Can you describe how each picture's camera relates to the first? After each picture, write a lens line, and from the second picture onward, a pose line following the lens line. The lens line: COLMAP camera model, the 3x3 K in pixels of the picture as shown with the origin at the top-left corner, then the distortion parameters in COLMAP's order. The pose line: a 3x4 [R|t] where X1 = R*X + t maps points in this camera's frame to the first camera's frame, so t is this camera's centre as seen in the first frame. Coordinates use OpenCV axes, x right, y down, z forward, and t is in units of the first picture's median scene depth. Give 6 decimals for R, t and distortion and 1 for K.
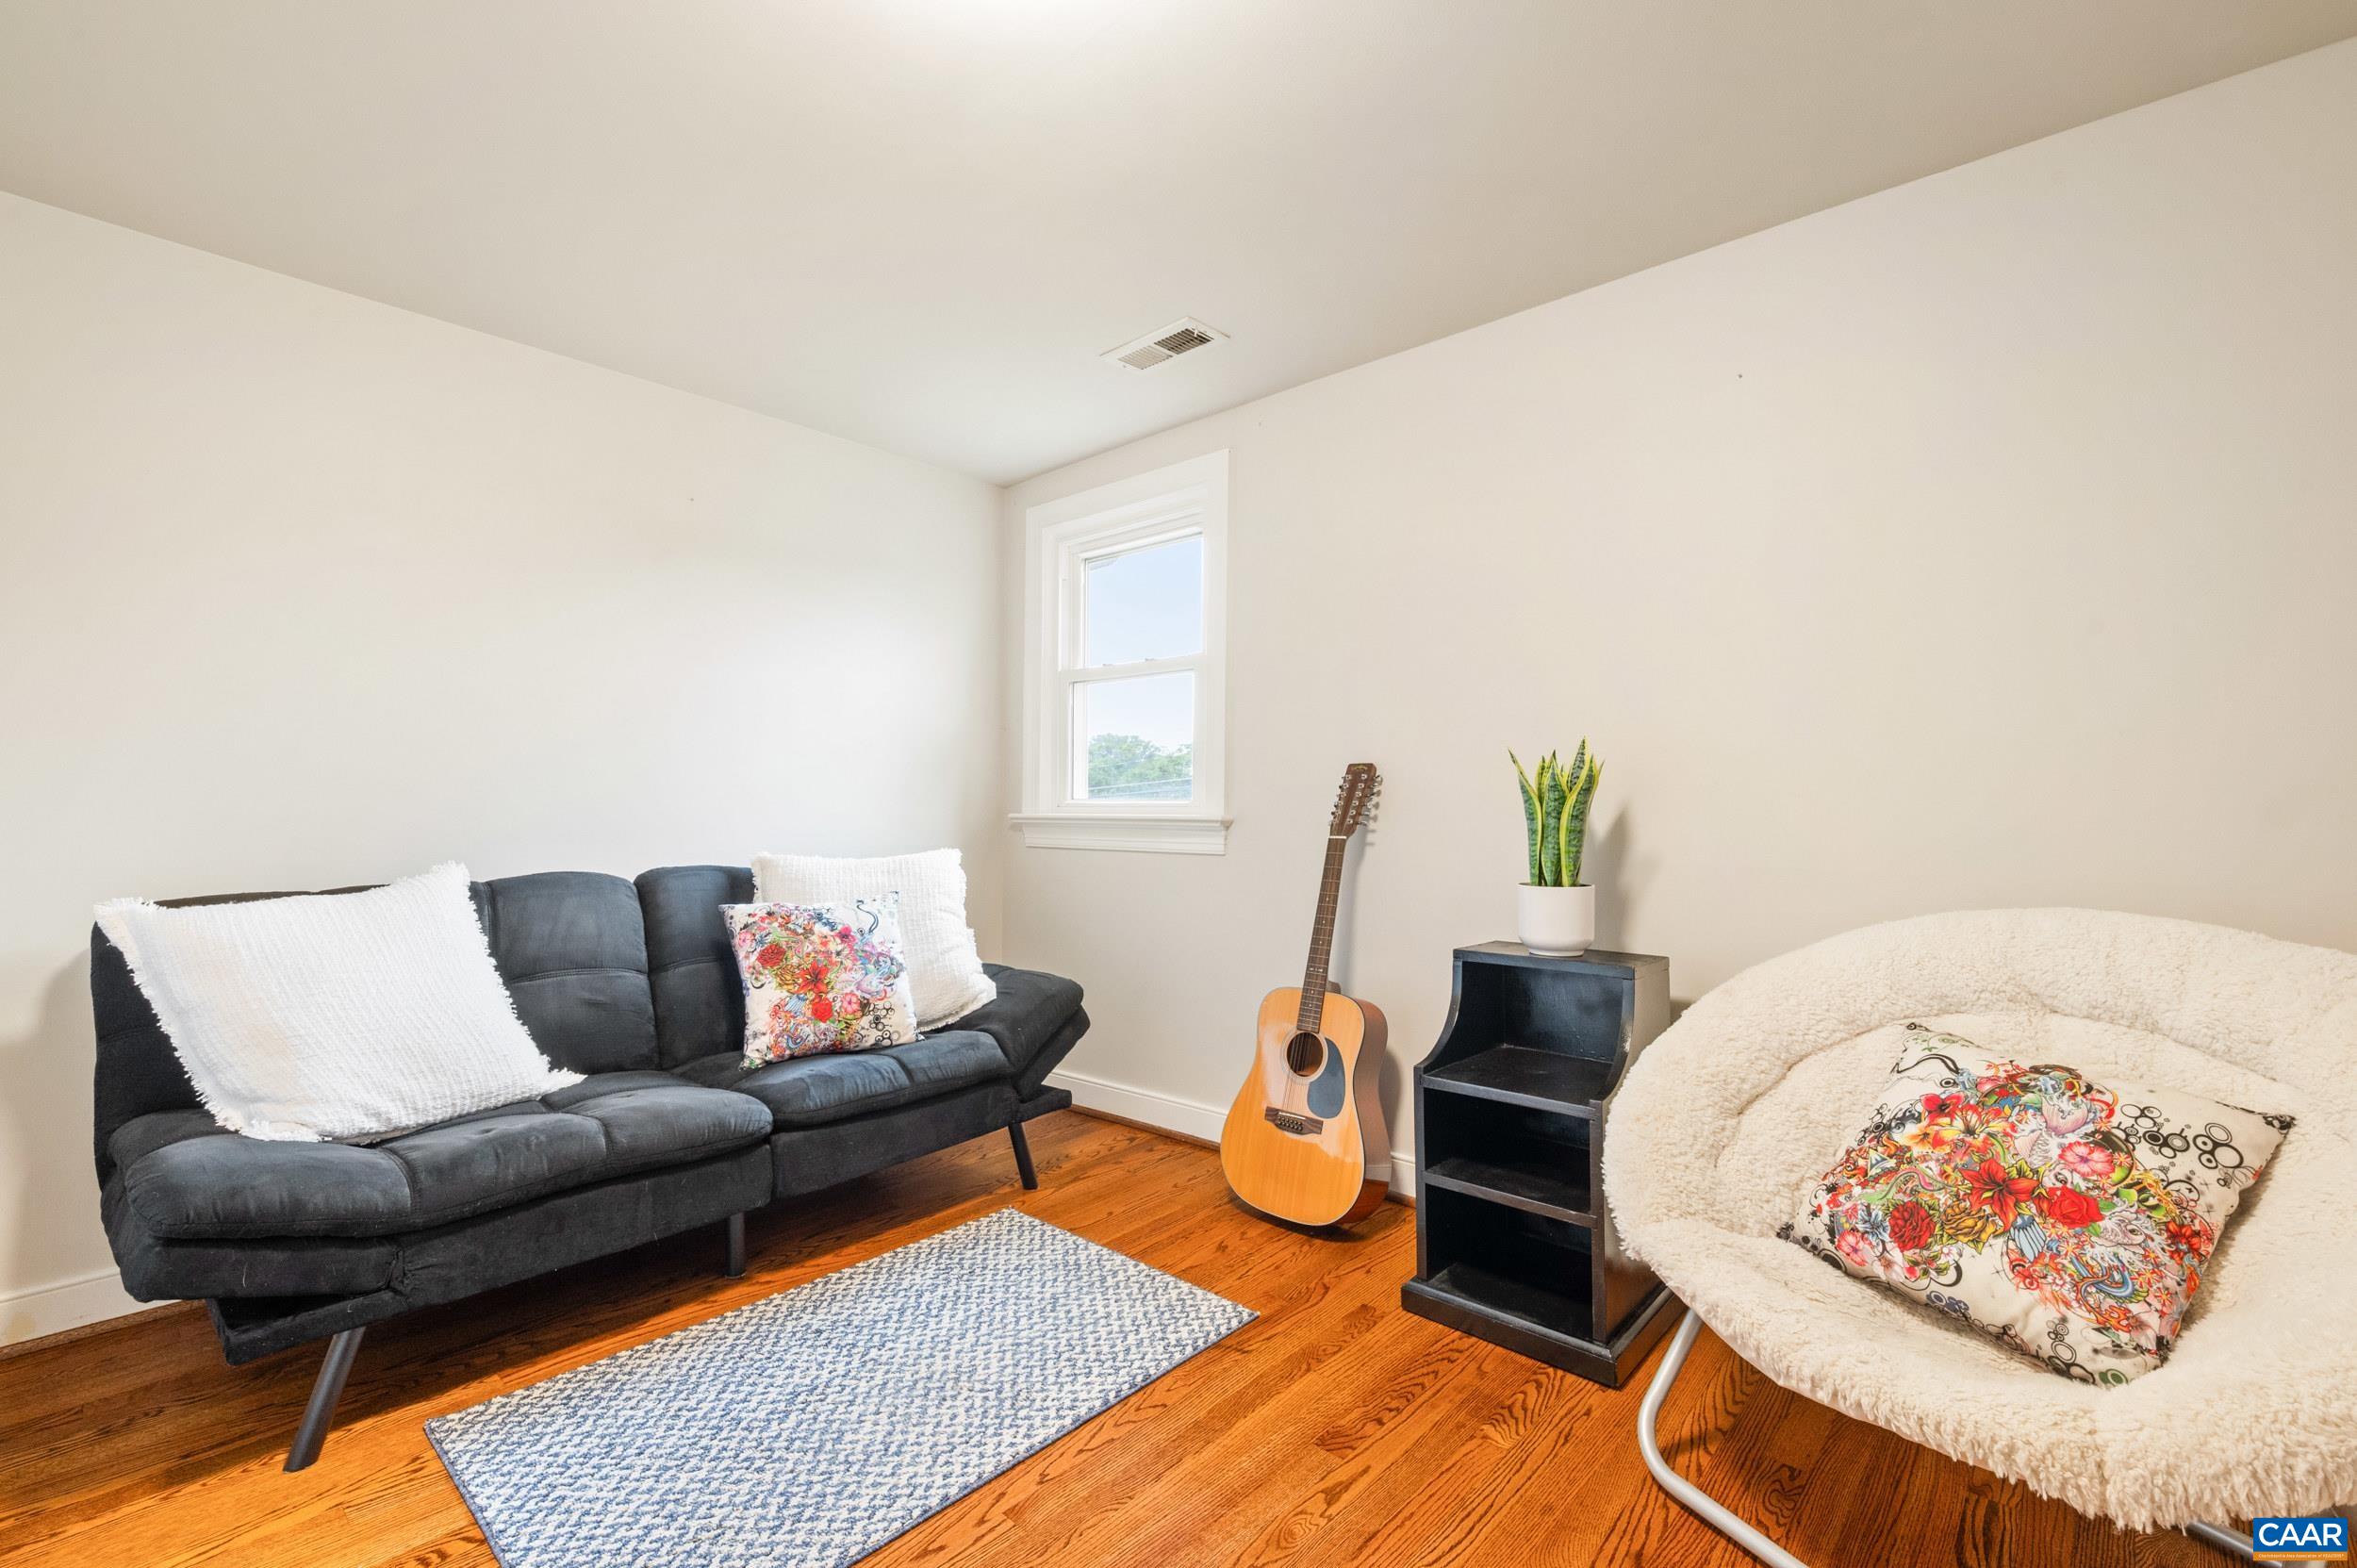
lens RADIAL K [[1038.9, 0, 1182.4], [0, 1038.9, 791.9], [0, 0, 1]] dist [-0.000283, -0.000814]
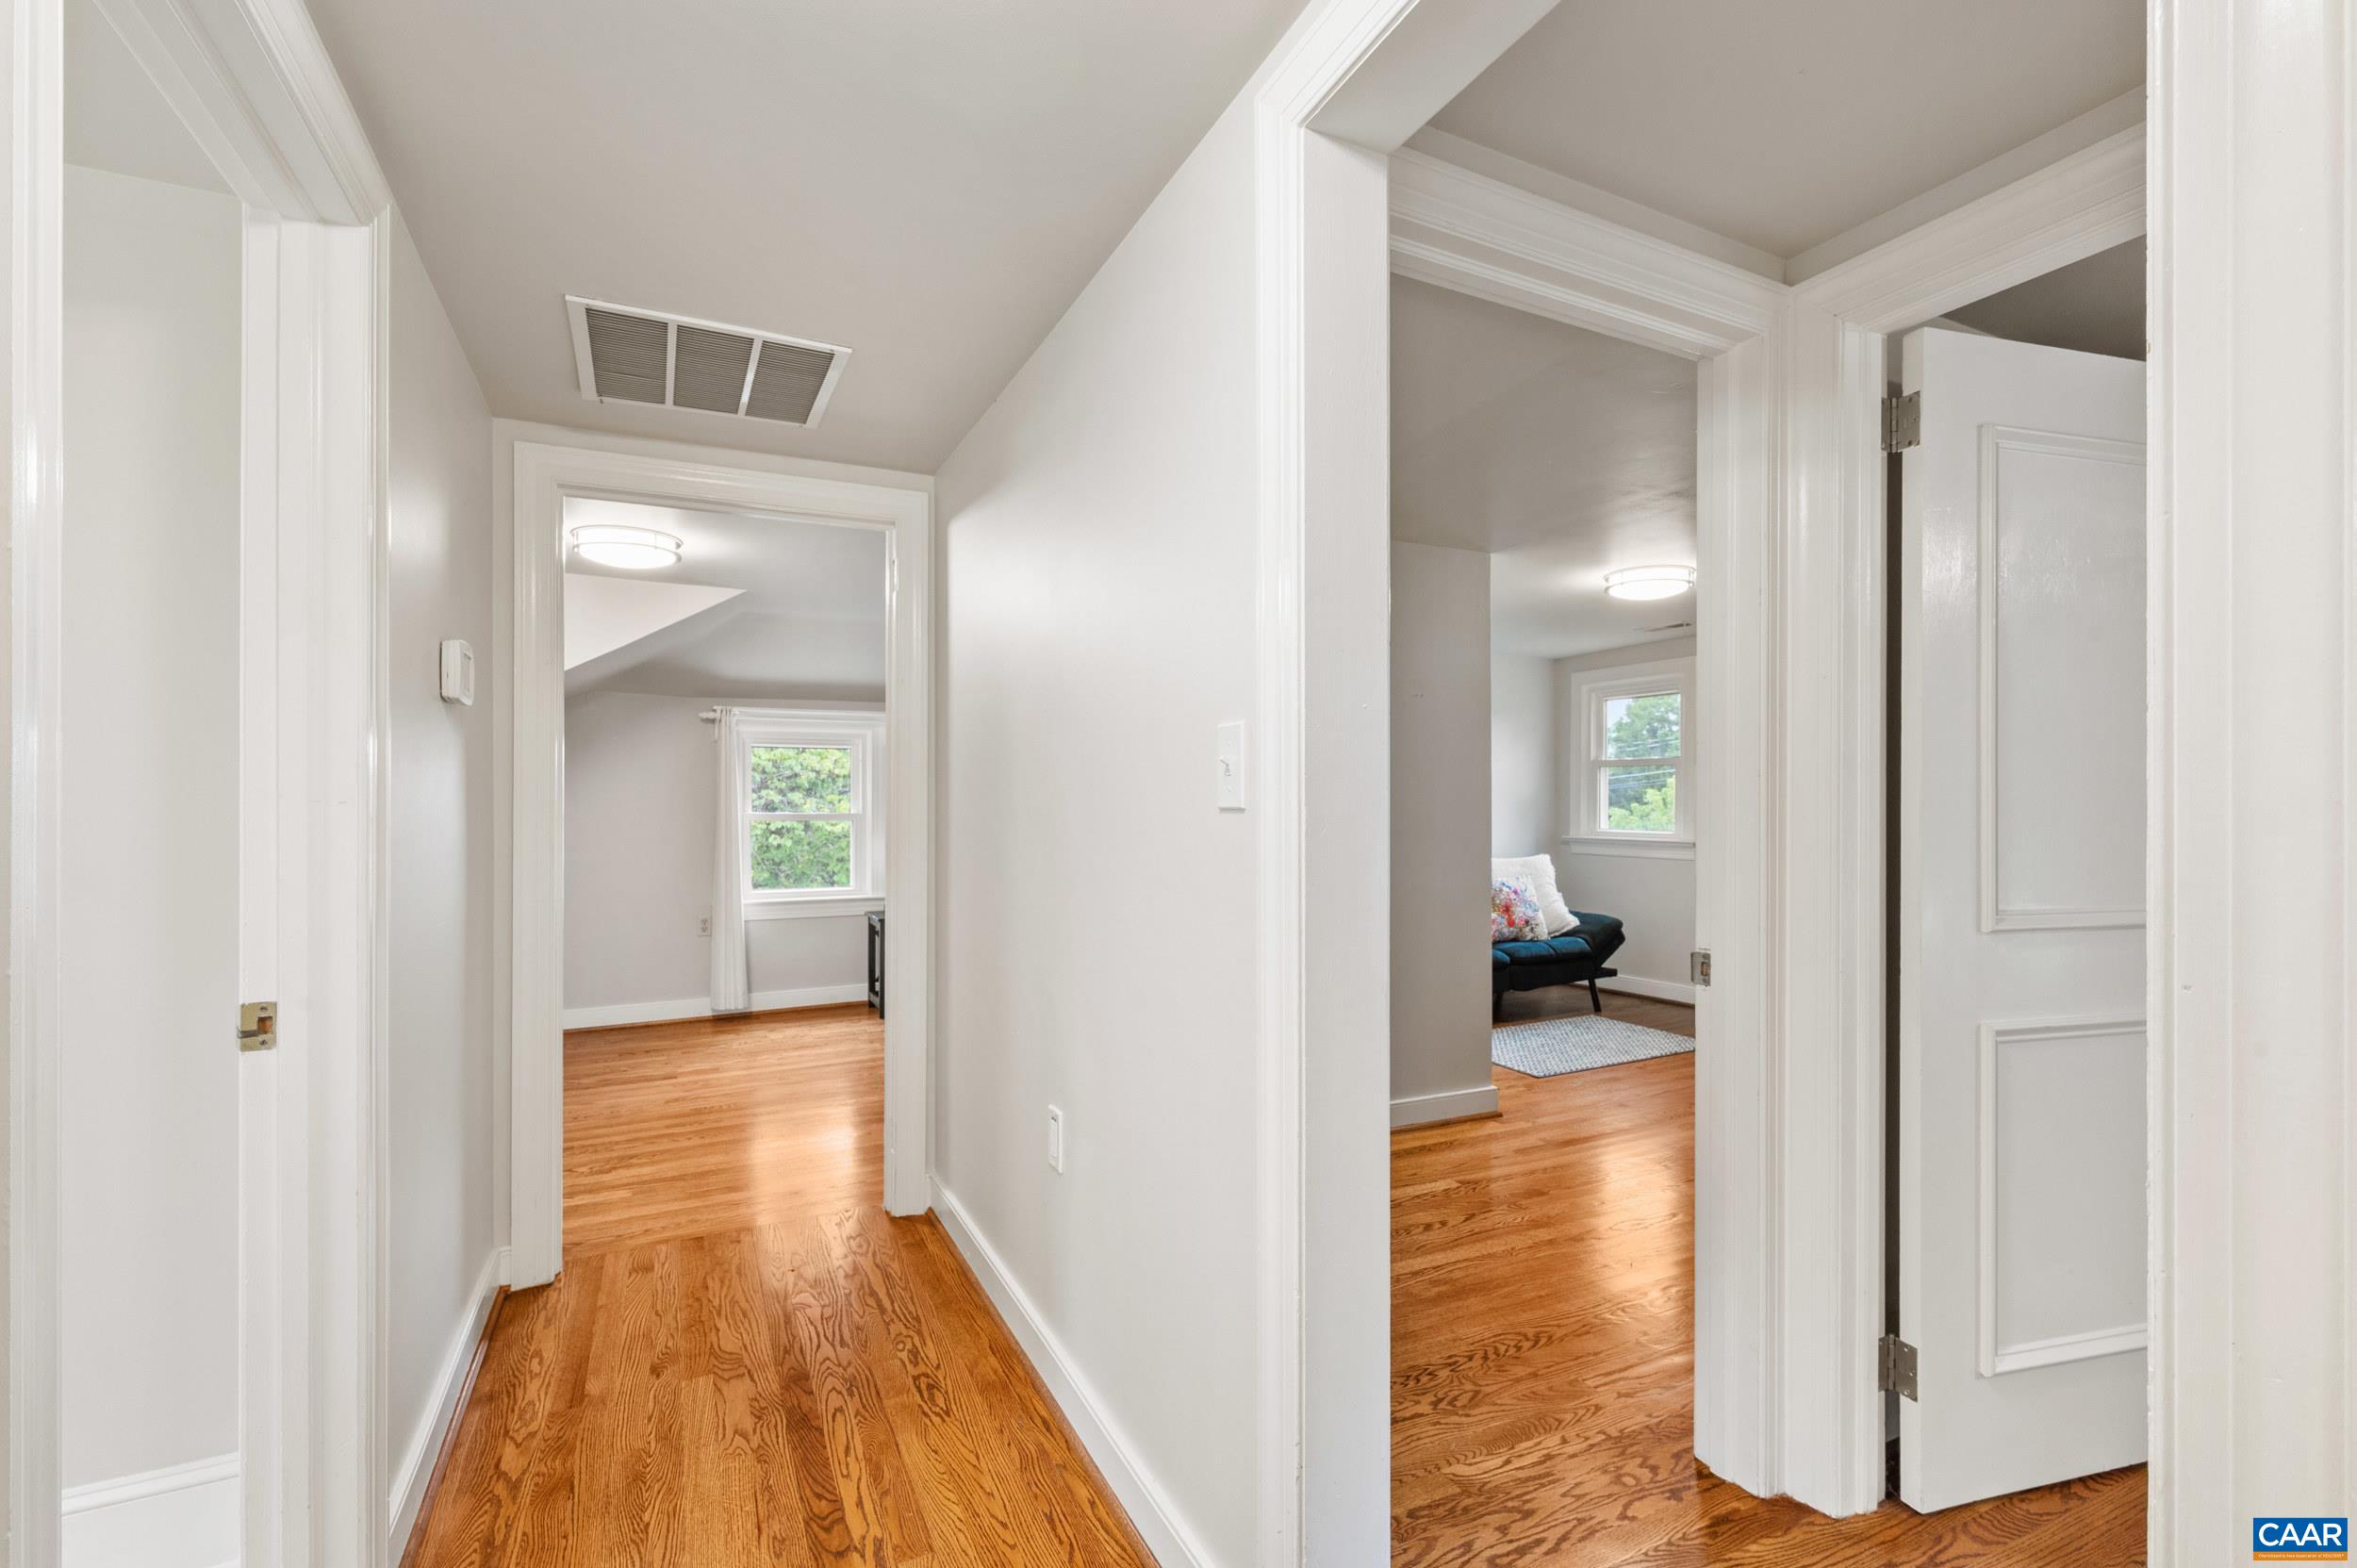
lens RADIAL K [[1038.9, 0, 1180.2], [0, 1038.9, 786.8], [0, 0, 1]] dist [-0.000283, -0.000814]
pose [[0.931213, -0.001999, -0.364470, -0.169226], [0.001507, 0.999998, -0.001634, -0.089970], [0.364473, 0.000972, 0.931214, -1.367335]]
